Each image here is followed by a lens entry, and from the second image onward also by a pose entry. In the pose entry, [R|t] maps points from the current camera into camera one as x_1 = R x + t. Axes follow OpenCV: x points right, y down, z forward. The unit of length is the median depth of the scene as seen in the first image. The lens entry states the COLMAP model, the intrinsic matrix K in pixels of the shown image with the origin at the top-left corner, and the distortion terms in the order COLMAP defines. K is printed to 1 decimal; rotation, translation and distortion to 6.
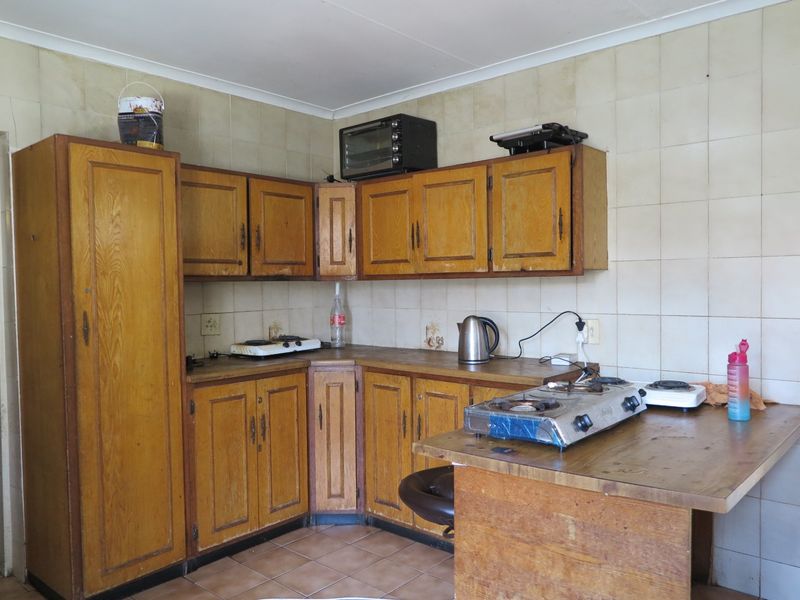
lens RADIAL K [[614.3, 0, 400.0], [0, 614.3, 300.0], [0, 0, 1]] dist [-0.017270, 0.004955]
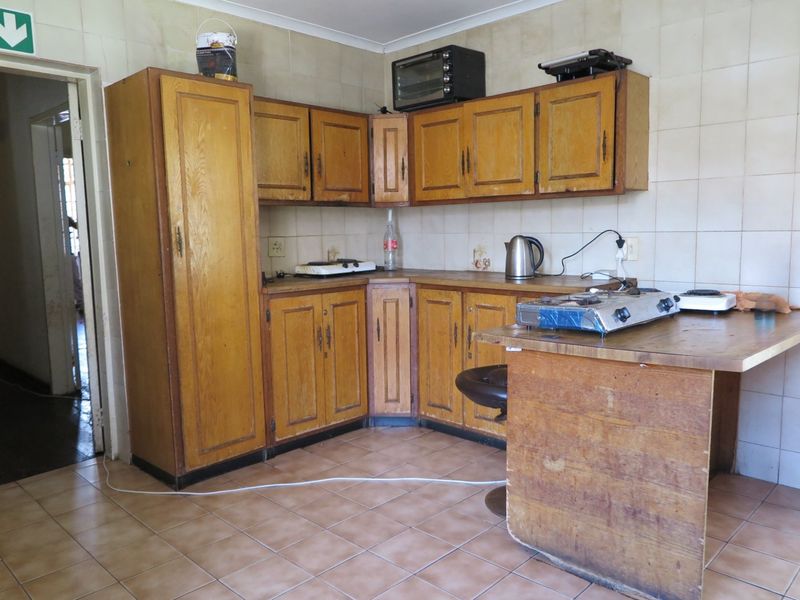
lens RADIAL K [[614.3, 0, 400.0], [0, 614.3, 300.0], [0, 0, 1]] dist [-0.017270, 0.004955]
pose [[0.998504, 0.001114, -0.054674, -0.034223], [0.003665, 0.996182, 0.087221, 0.046828], [0.054563, -0.087291, 0.994688, -0.103104]]
